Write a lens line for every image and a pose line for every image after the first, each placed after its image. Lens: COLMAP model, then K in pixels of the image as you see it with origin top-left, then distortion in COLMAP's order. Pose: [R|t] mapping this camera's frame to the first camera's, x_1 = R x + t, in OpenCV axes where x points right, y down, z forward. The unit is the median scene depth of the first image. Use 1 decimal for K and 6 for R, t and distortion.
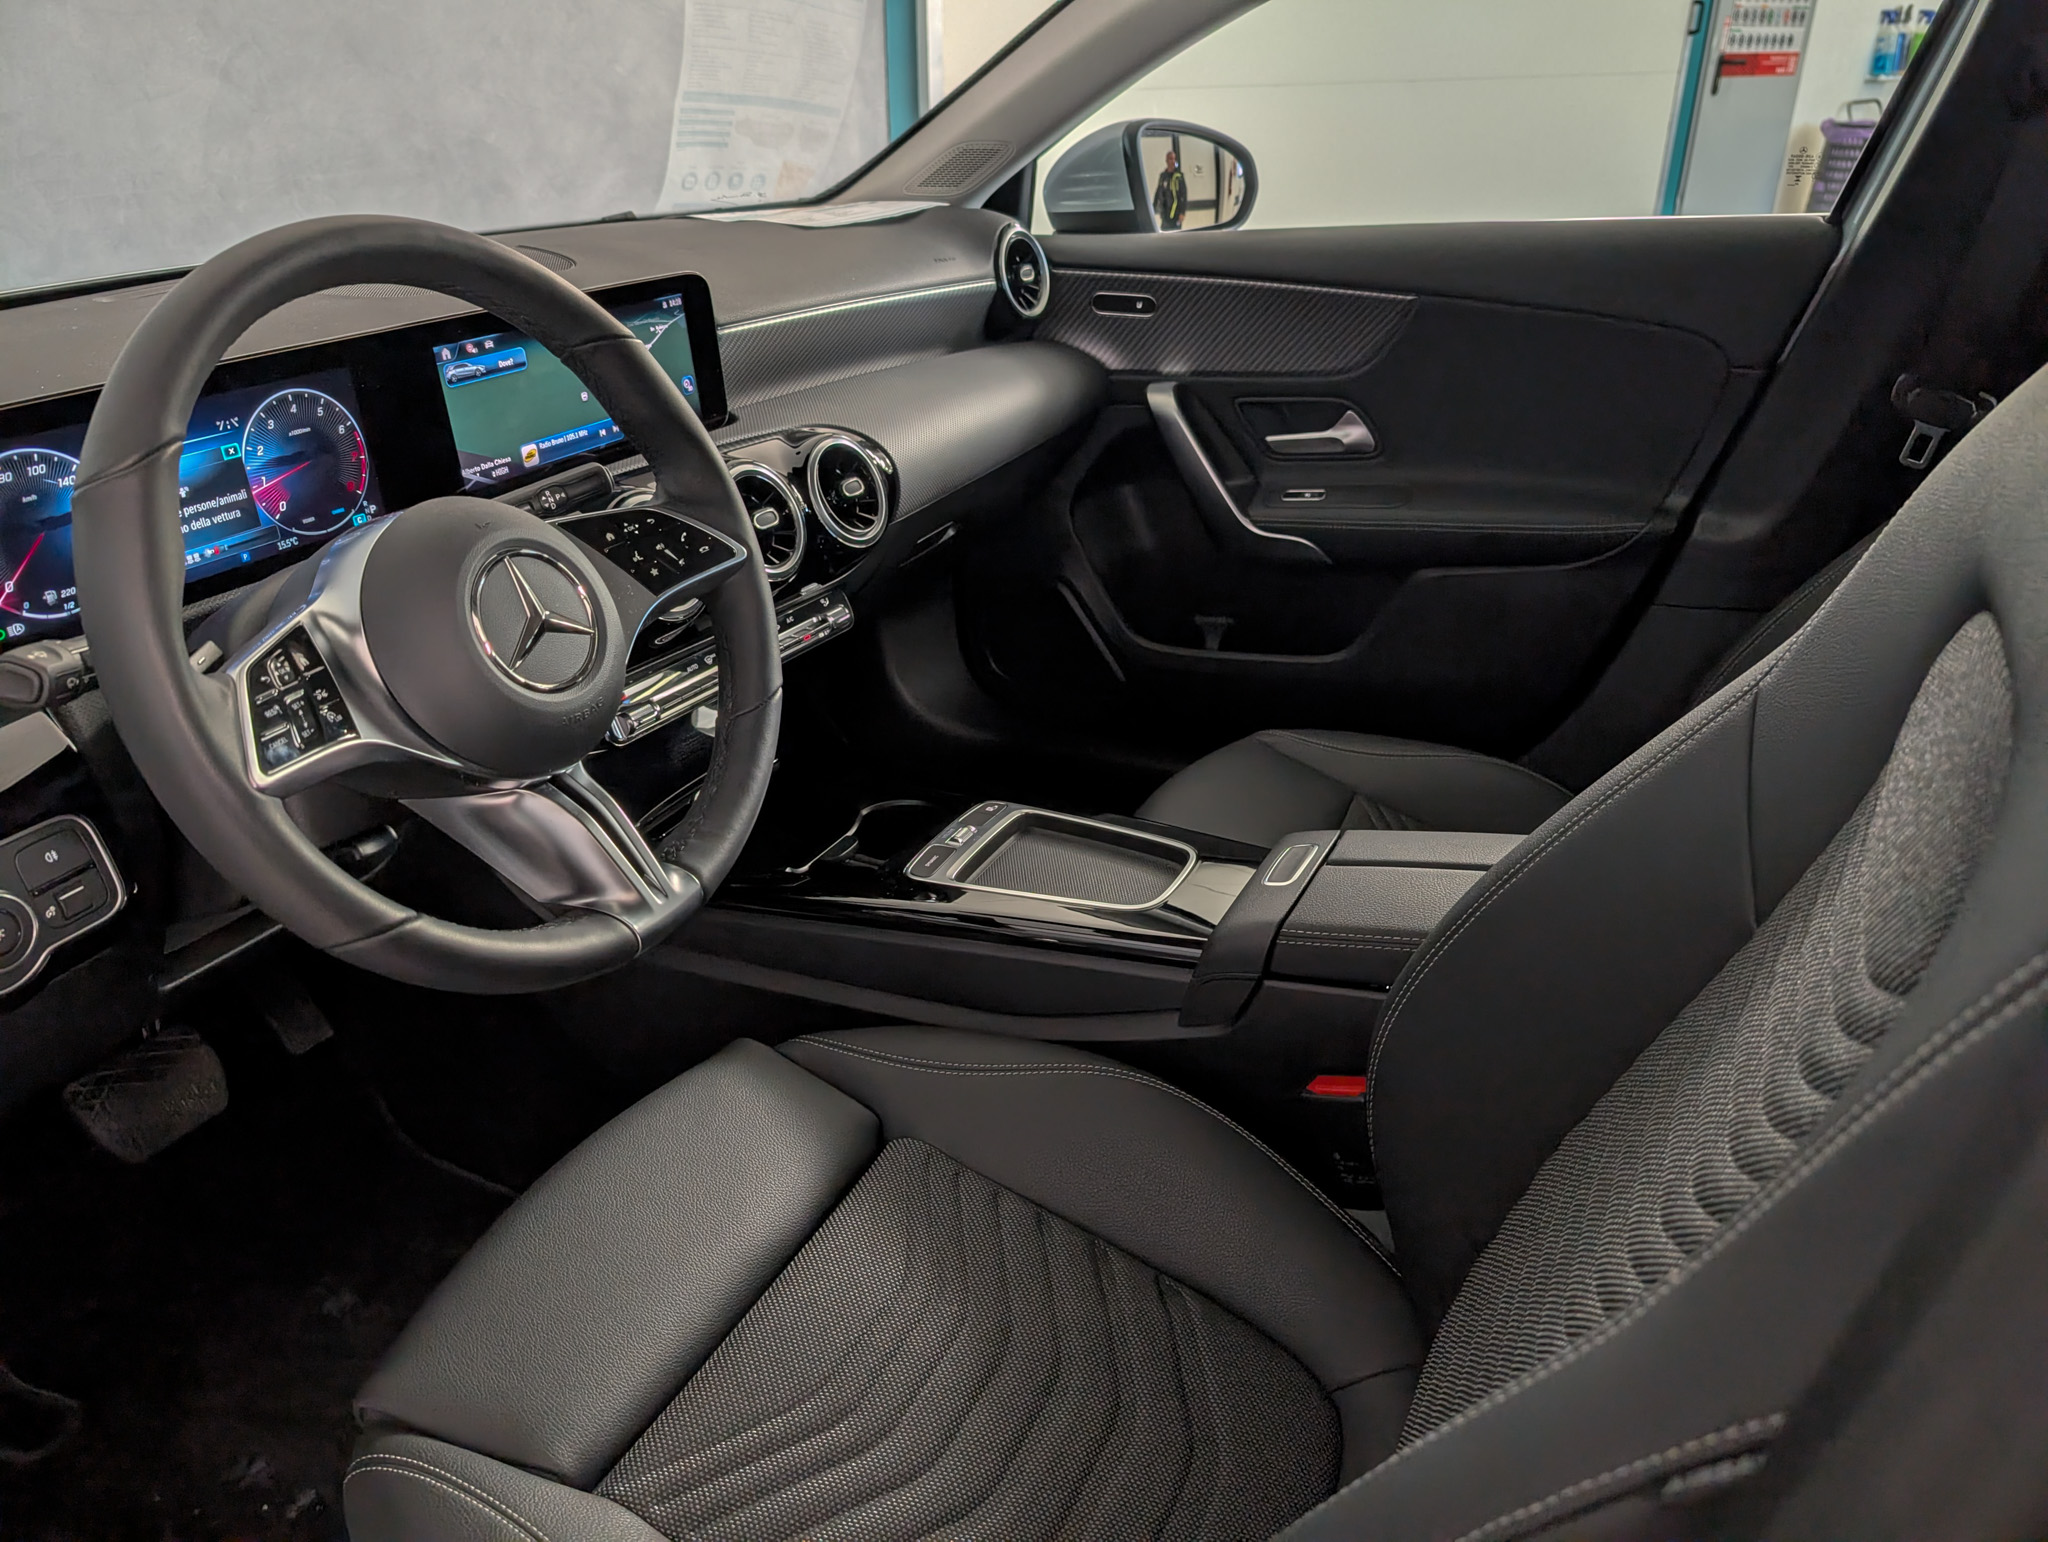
lens RADIAL K [[1482.1, 0, 1016.9], [0, 1482.1, 748.7], [0, 0, 1]] dist [-0.003222, 0.003388]
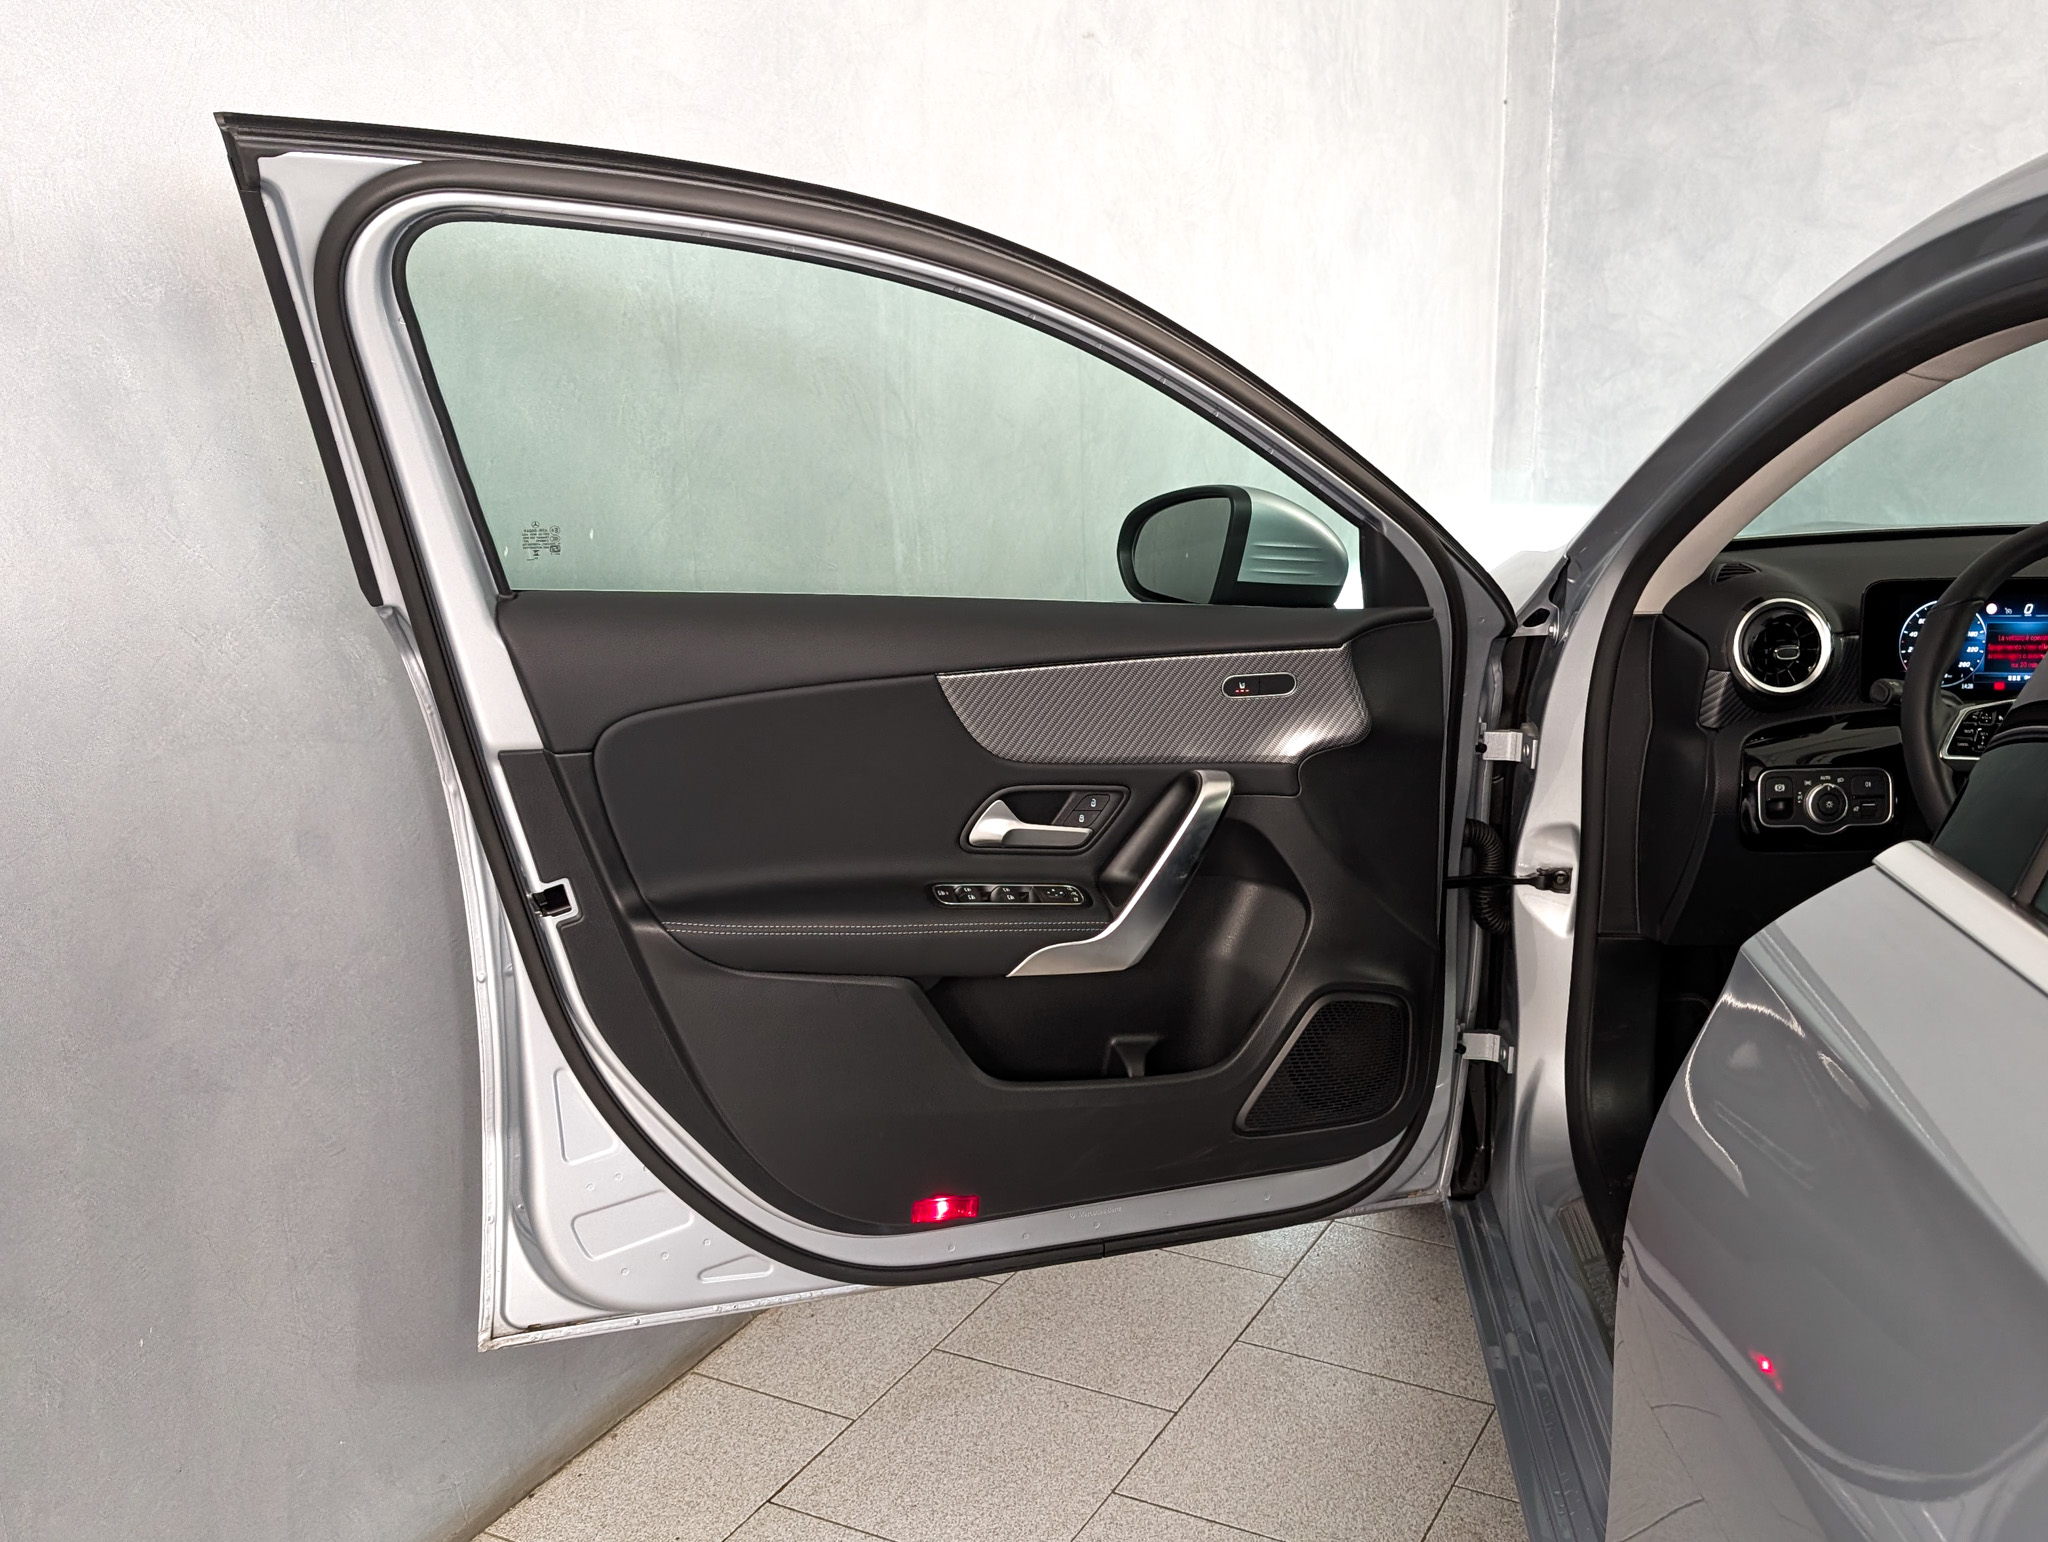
lens RADIAL K [[1955.3, 0, 1142.8], [0, 1955.3, 803.8], [0, 0, 1]] dist [0.002580, -0.015269]
pose [[0.421363, 0.252398, -0.871062, 1.001268], [-0.383590, 0.919944, 0.081007, 0.205467], [0.821774, 0.299997, 0.484448, -0.877349]]
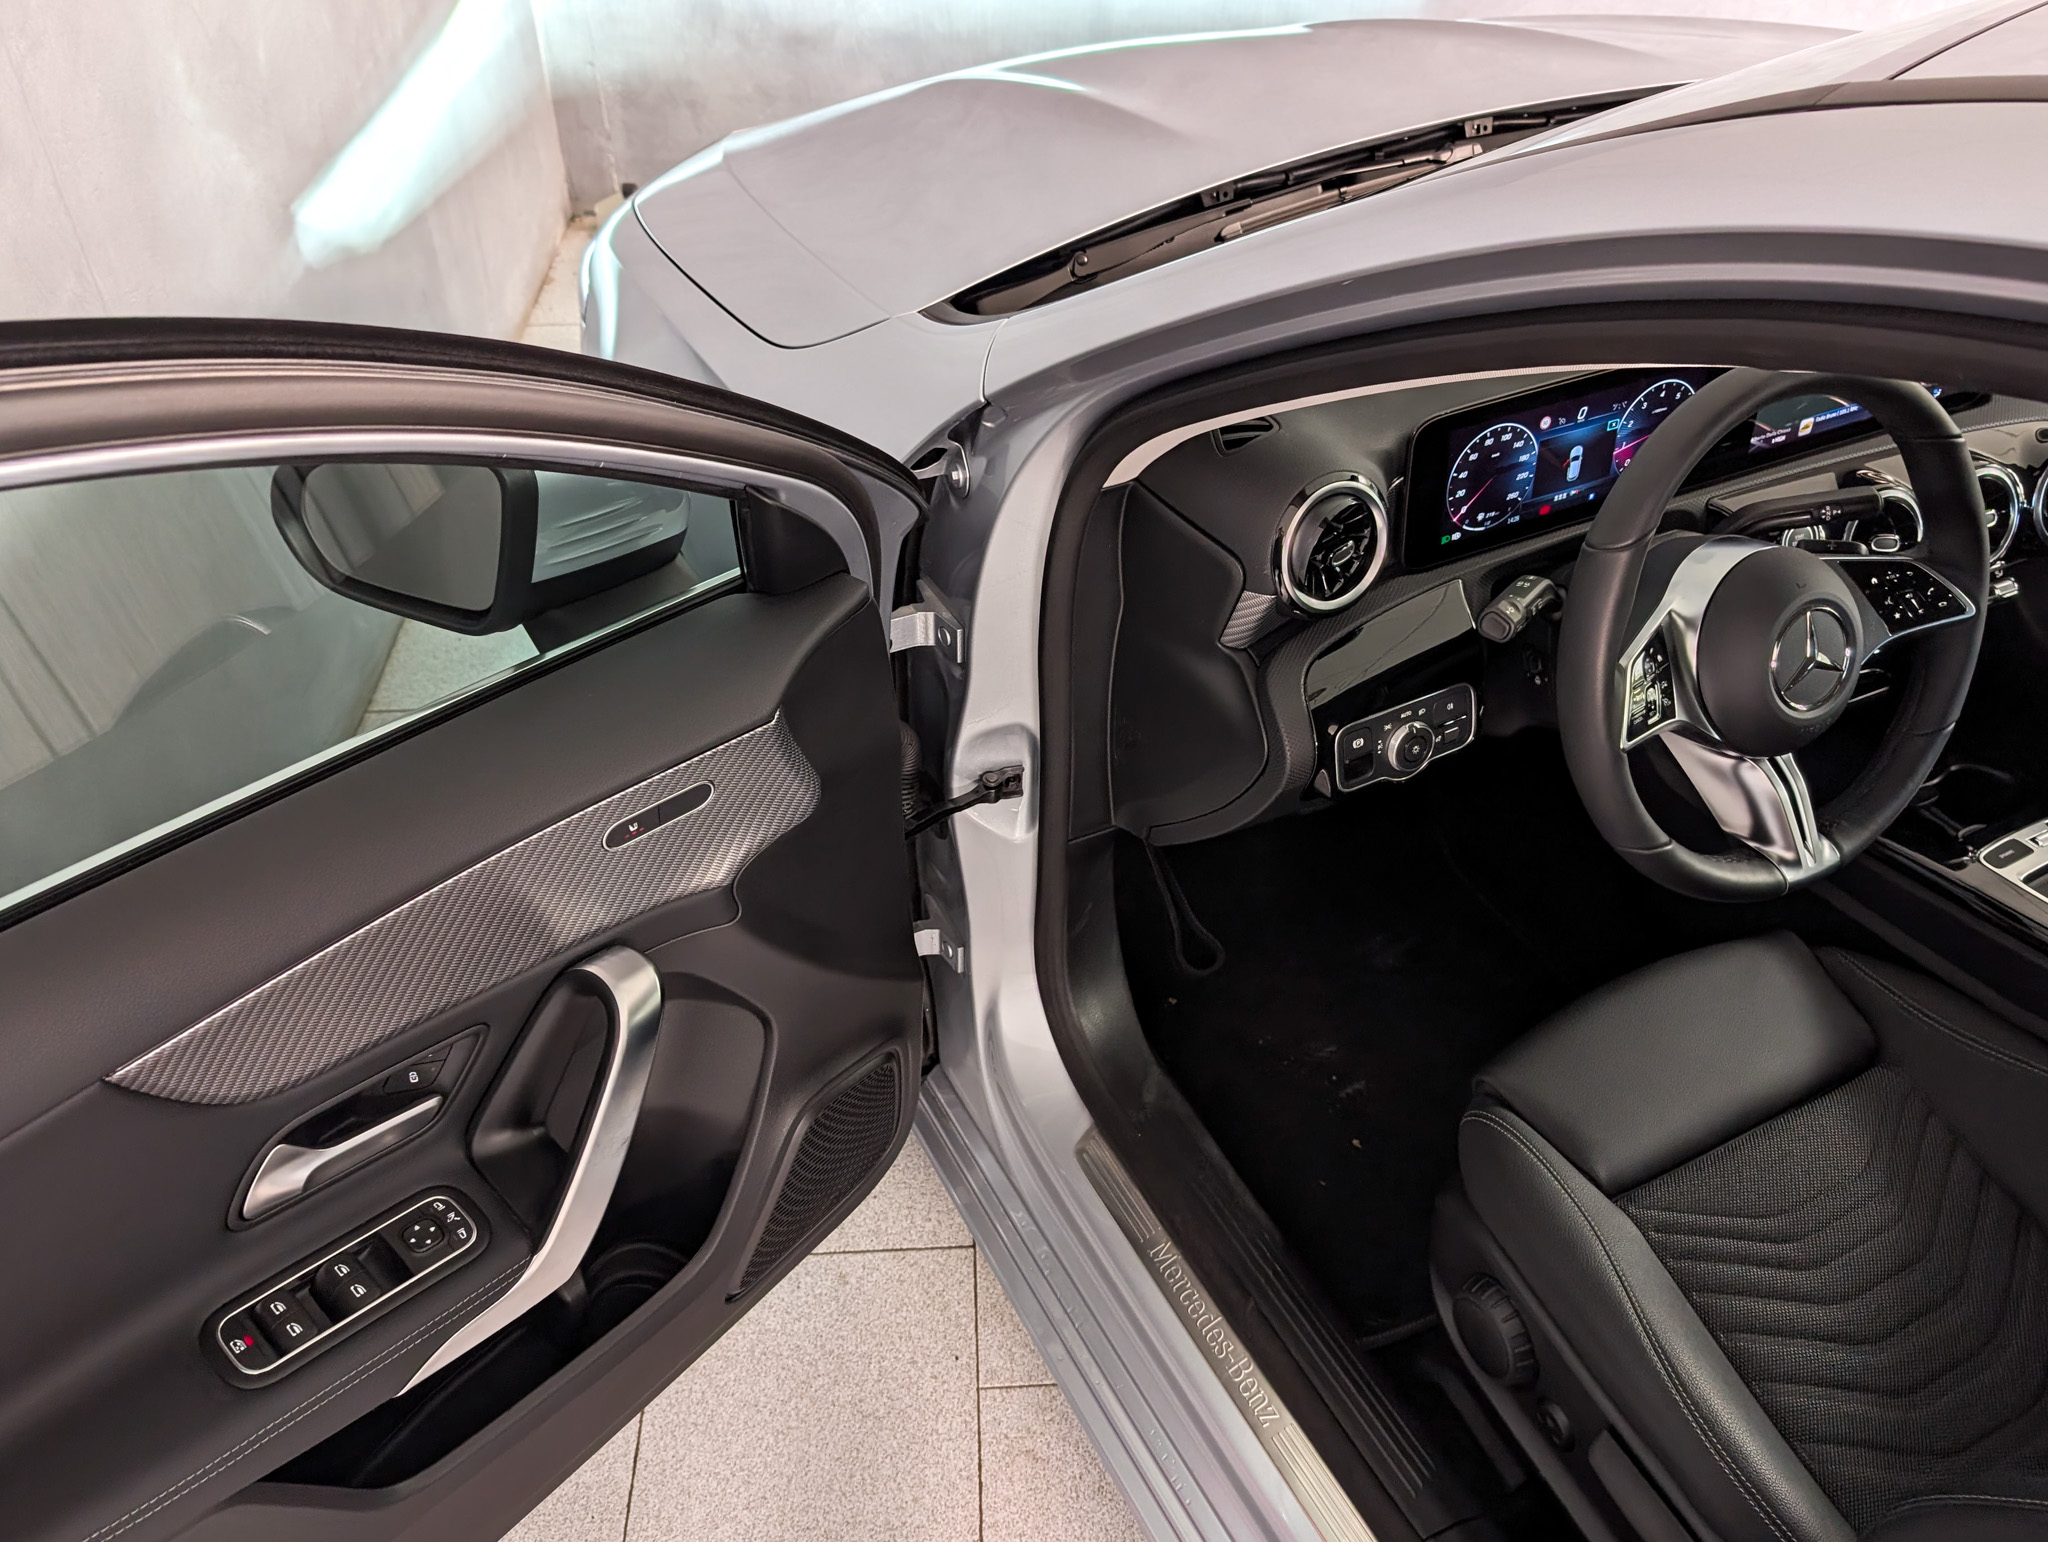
lens RADIAL K [[1661.1, 0, 1029.0], [0, 1661.1, 759.1], [0, 0, 1]] dist [0.008360, -0.027836]
pose [[0.803615, 0.387593, -0.451635, -0.143029], [-0.263119, 0.912049, 0.314540, -0.245735], [0.533826, -0.133935, 0.834920, -0.578535]]
